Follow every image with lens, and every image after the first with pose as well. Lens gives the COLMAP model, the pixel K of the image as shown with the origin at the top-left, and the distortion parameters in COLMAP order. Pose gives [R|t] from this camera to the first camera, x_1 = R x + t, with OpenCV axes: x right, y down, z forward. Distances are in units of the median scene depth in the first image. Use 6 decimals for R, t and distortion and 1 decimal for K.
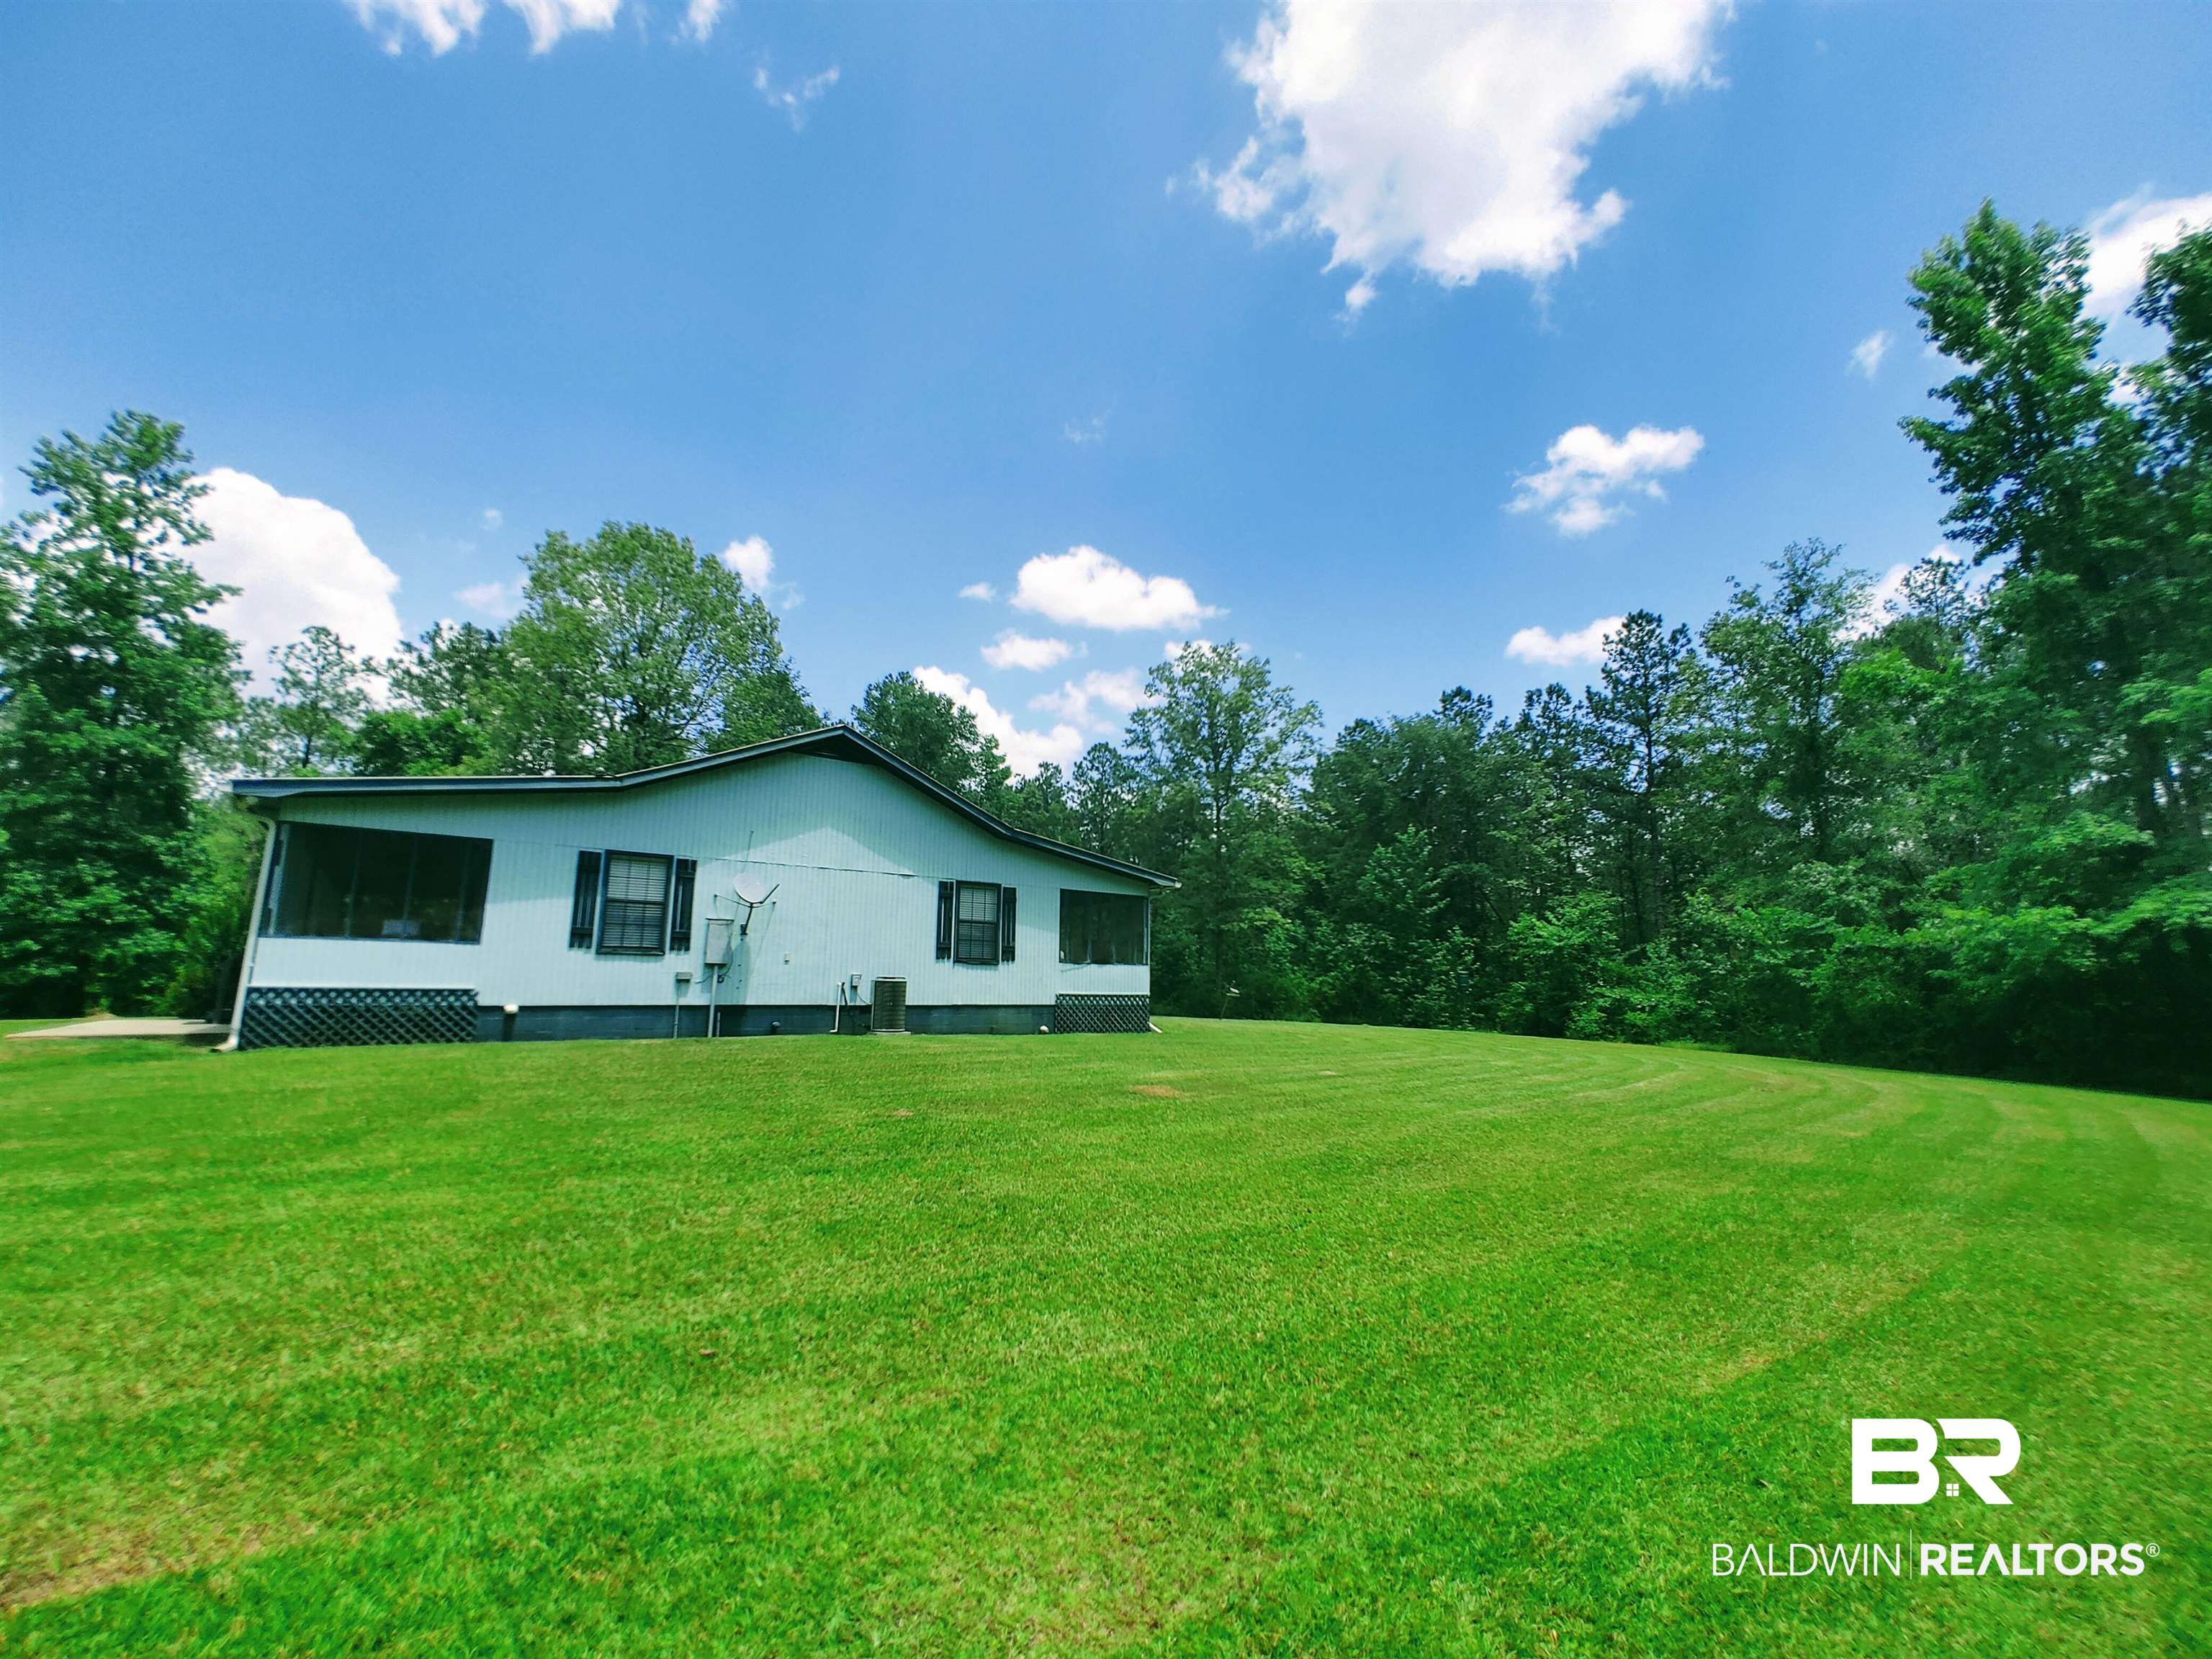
lens RADIAL K [[940.9, 0, 1138.1], [0, 940.9, 829.6], [0, 0, 1]] dist [0.009641, 0.000070]
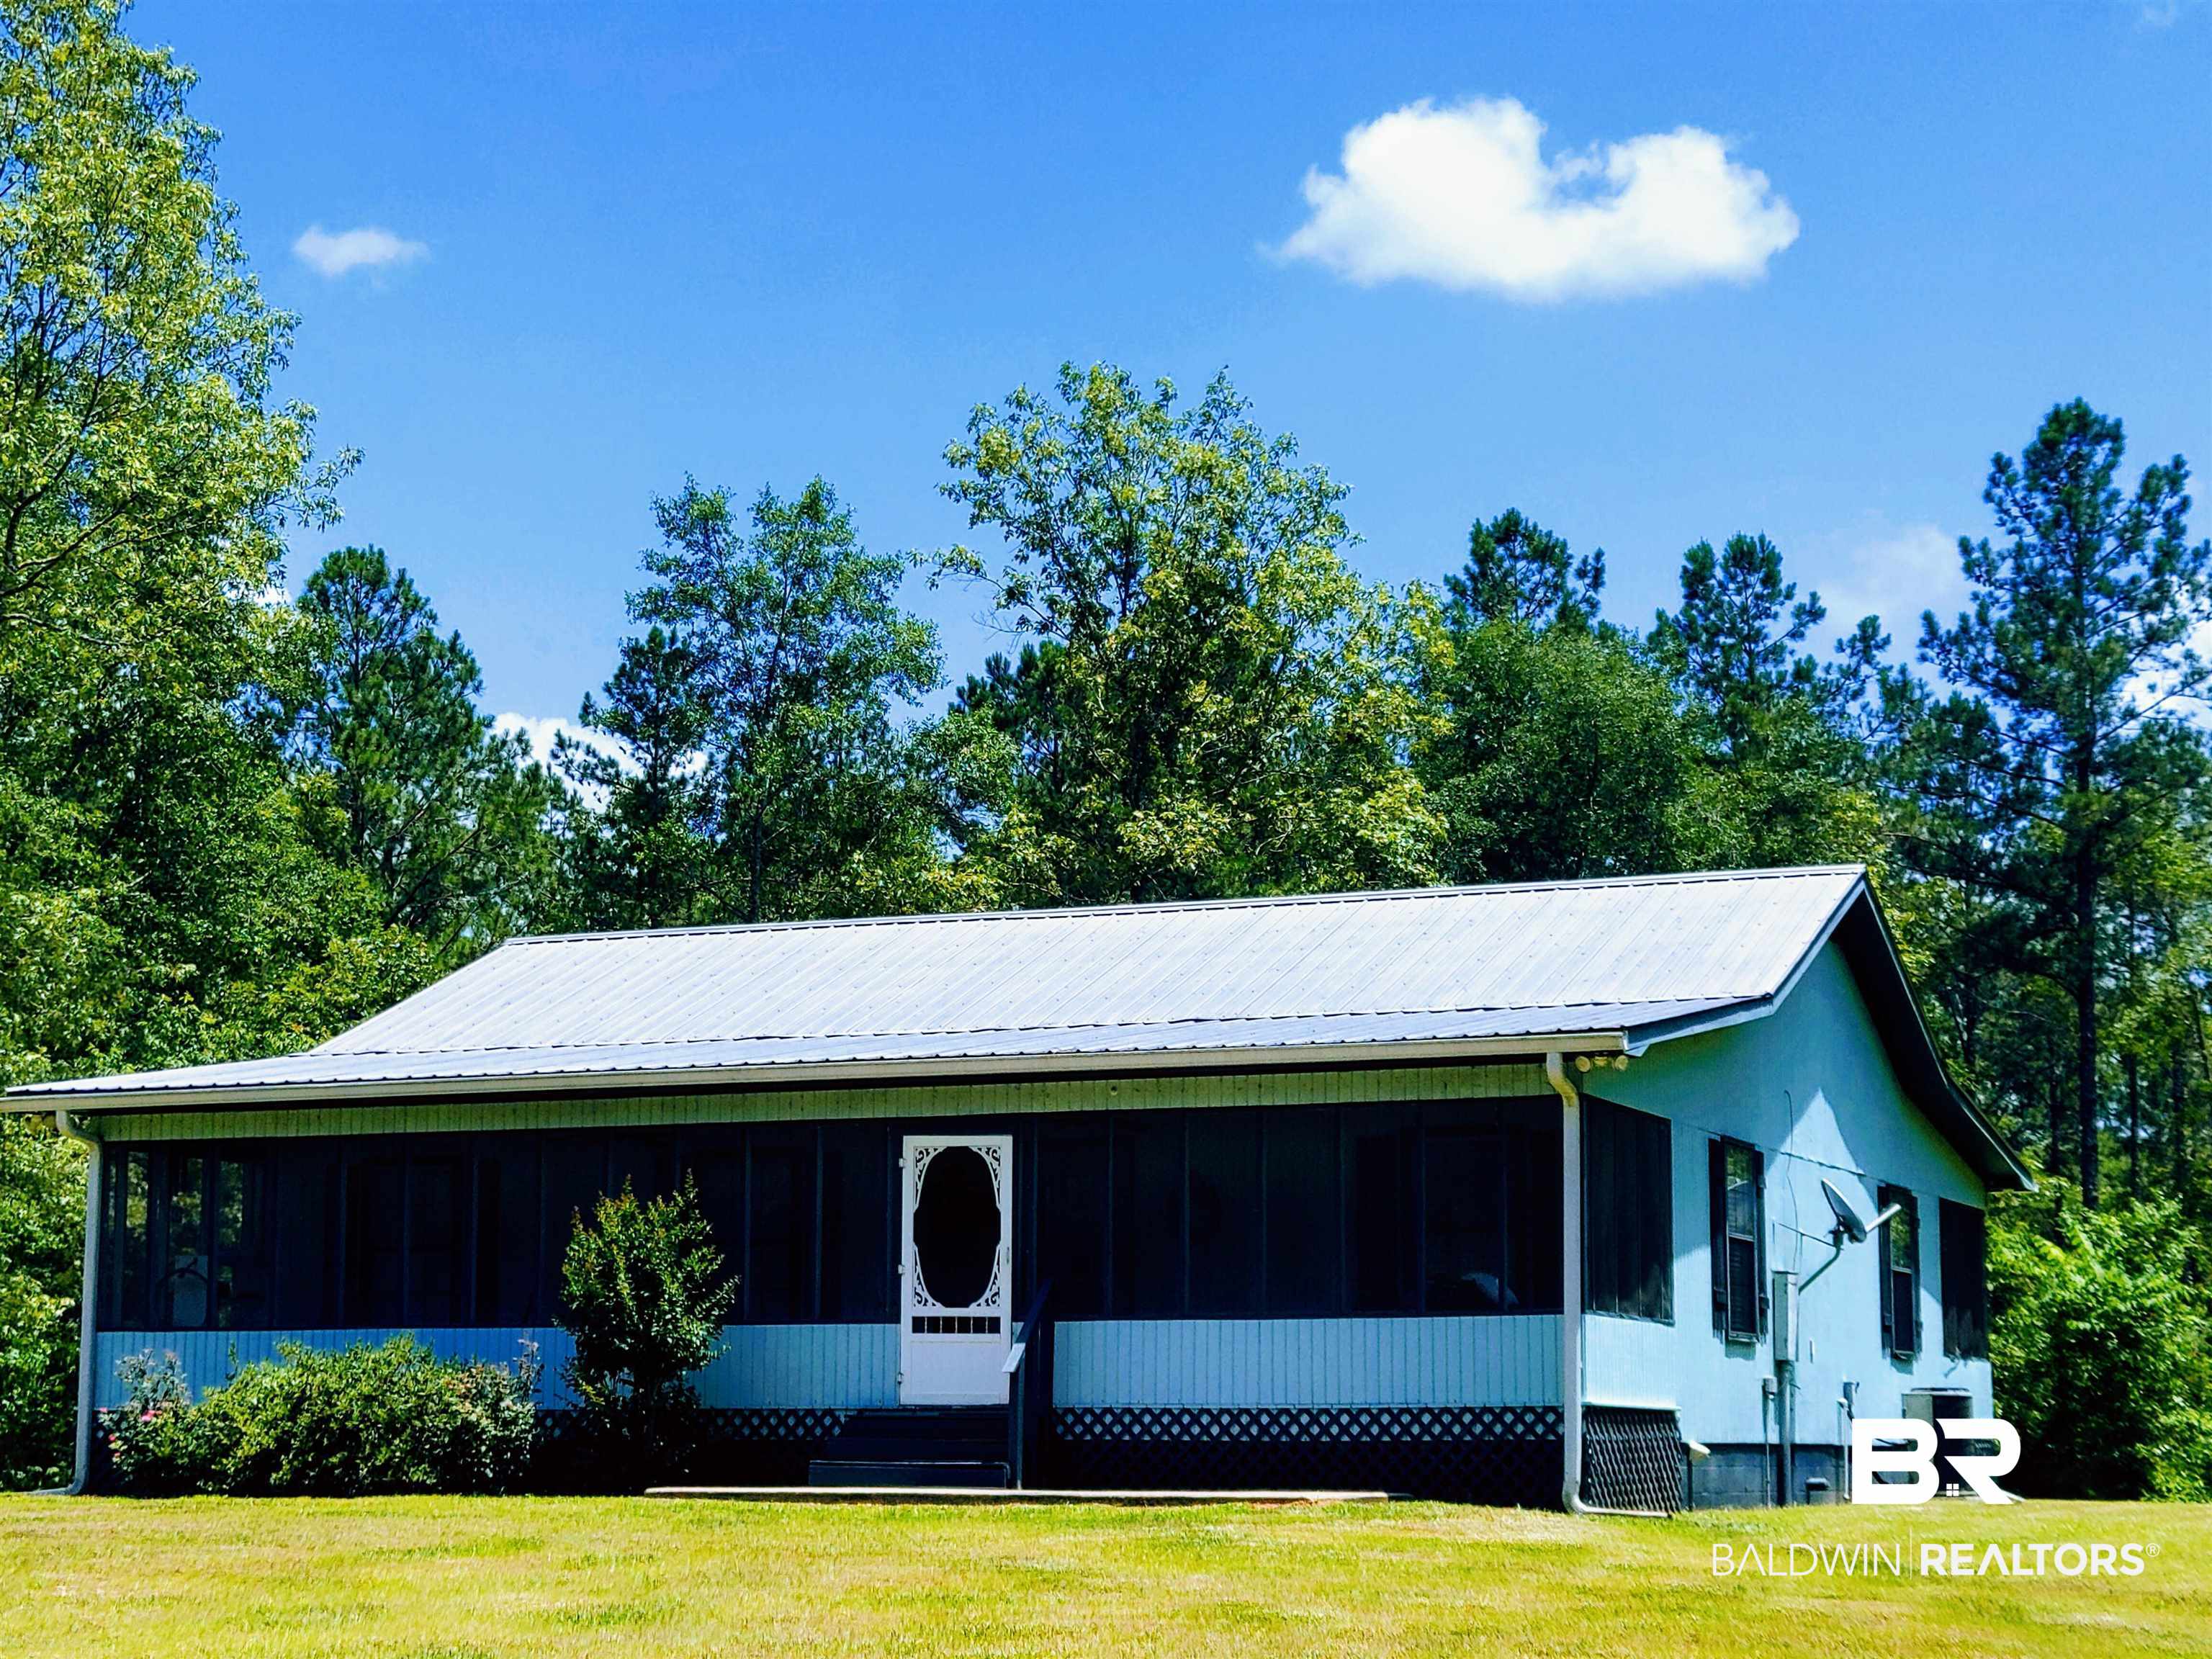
lens RADIAL K [[4054.7, 0, 1106.0], [0, 4054.7, 829.5], [0, 0, 1]] dist [0.070511, -0.024709]
pose [[0.868043, 0.064974, 0.492219, -1.224456], [-0.074100, 0.997250, -0.000963, -0.072893], [-0.490928, -0.035637, 0.870471, -0.458403]]
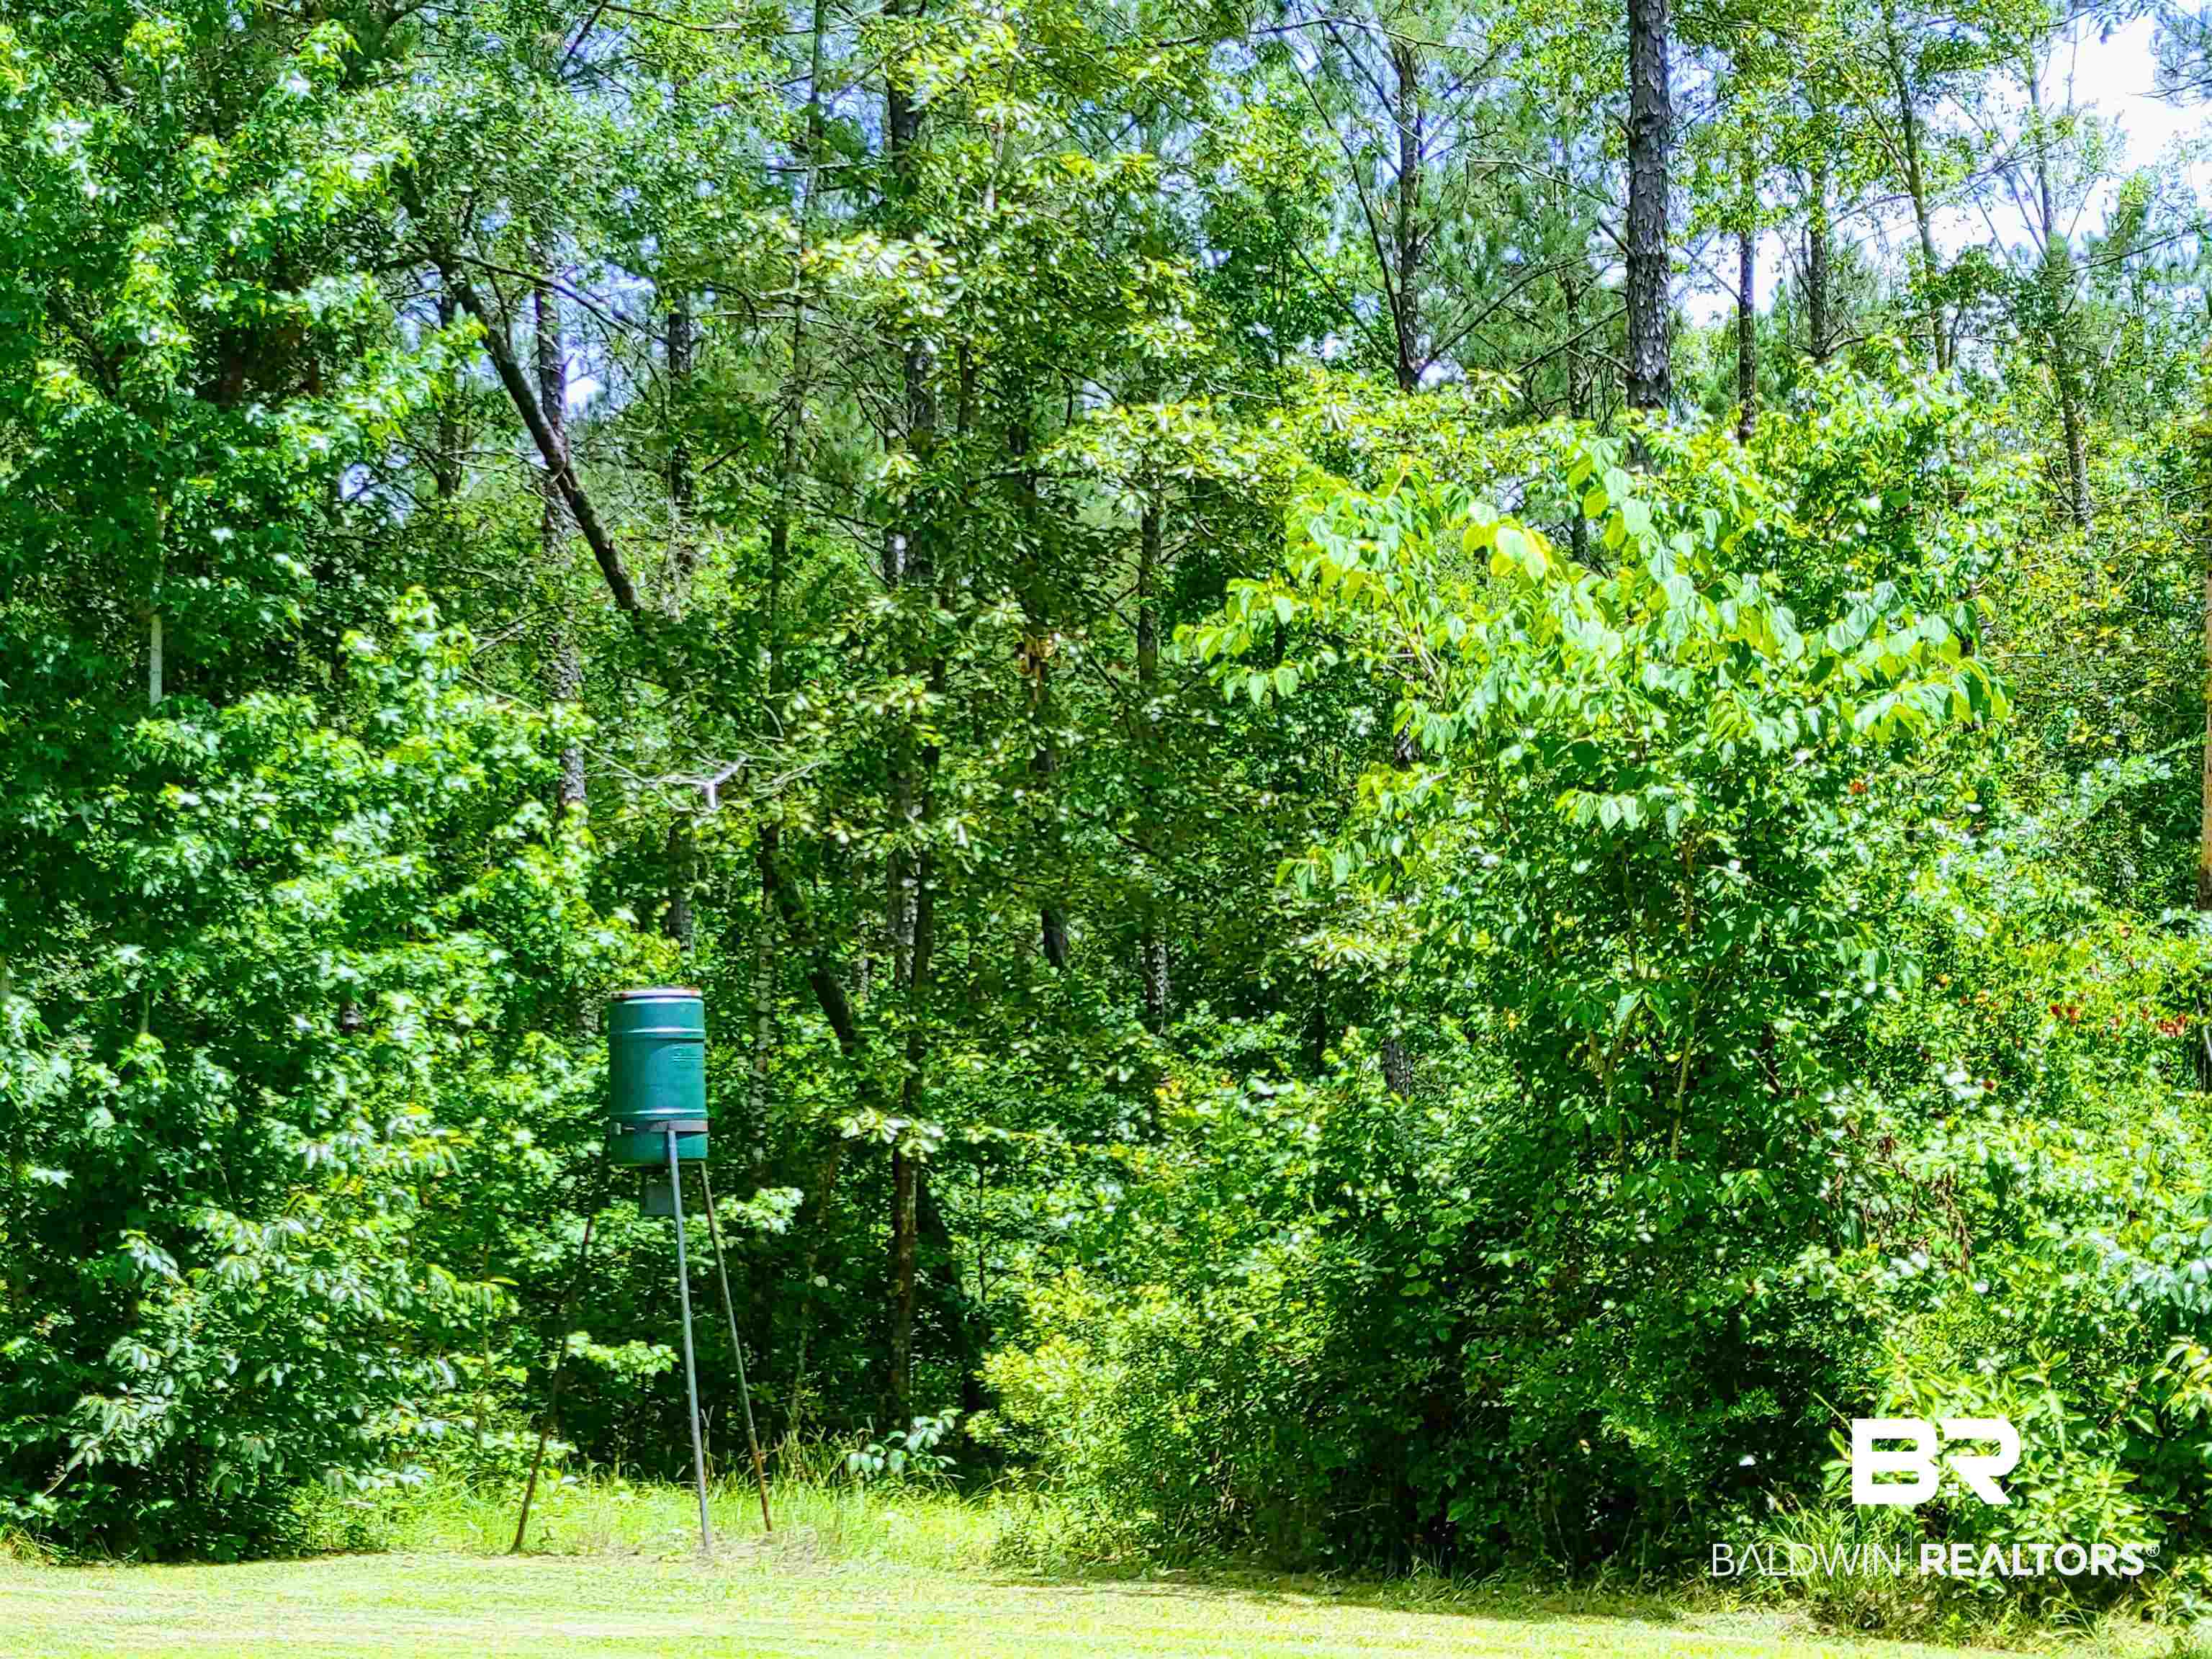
lens RADIAL K [[4801.1, 0, 1106.0], [0, 4801.1, 829.5], [0, 0, 1]] dist [0.048394, 0.127076]
pose [[0.804809, 0.000794, 0.593534, 0.112776], [-0.072949, 0.992550, 0.097588, 0.130680], [-0.589034, -0.121838, 0.798871, 0.939453]]
